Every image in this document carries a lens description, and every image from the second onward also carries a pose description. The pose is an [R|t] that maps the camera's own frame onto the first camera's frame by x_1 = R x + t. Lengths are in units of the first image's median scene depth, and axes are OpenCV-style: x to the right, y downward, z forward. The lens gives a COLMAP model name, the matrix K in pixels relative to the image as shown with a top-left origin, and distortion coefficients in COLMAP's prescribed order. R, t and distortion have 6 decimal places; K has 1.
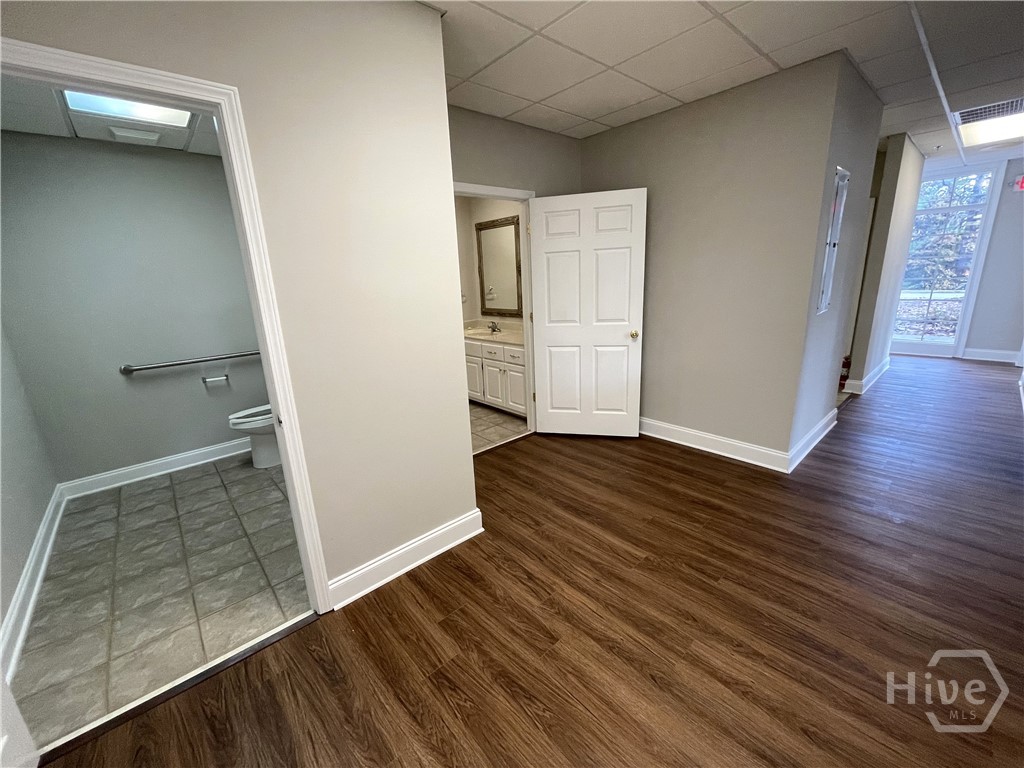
lens RADIAL K [[416.7, 0, 512.0], [0, 416.7, 384.0], [0, 0, 1]] dist [0.000272, 0.000382]
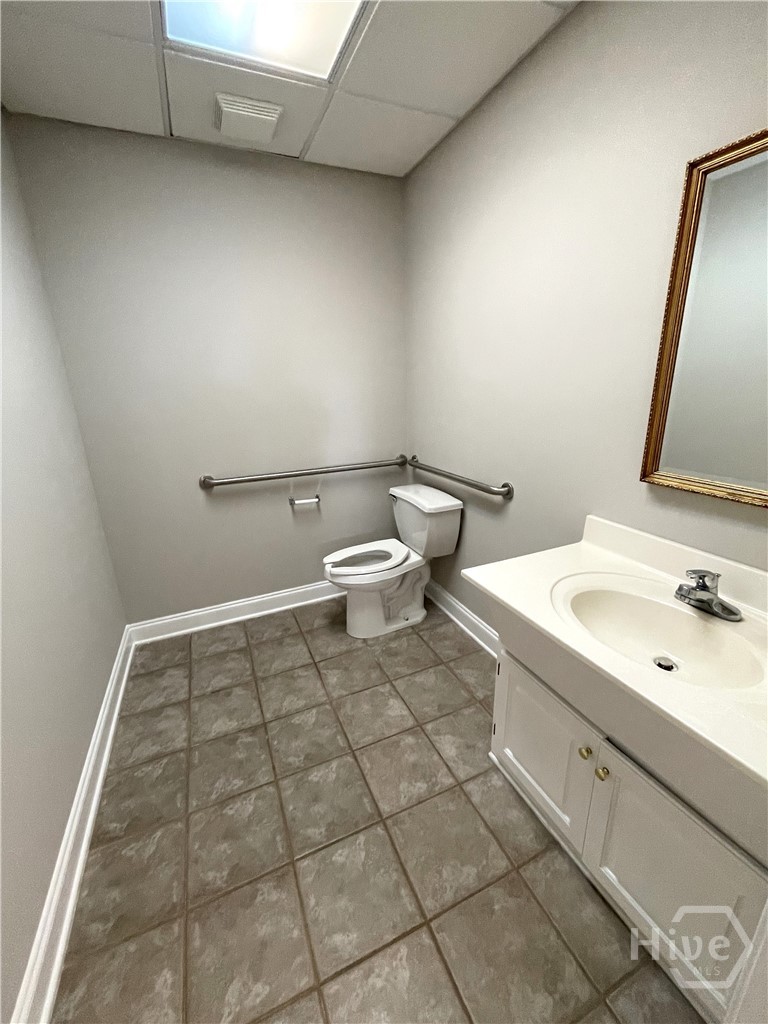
lens RADIAL K [[416.7, 0, 380.5], [0, 416.7, 499.5], [0, 0, 1]] dist [0.000272, 0.000382]
pose [[0.949816, 0.087563, -0.300305, -0.416230], [-0.077545, 0.995966, 0.045142, -0.063330], [0.303046, -0.019589, 0.952775, 0.397487]]
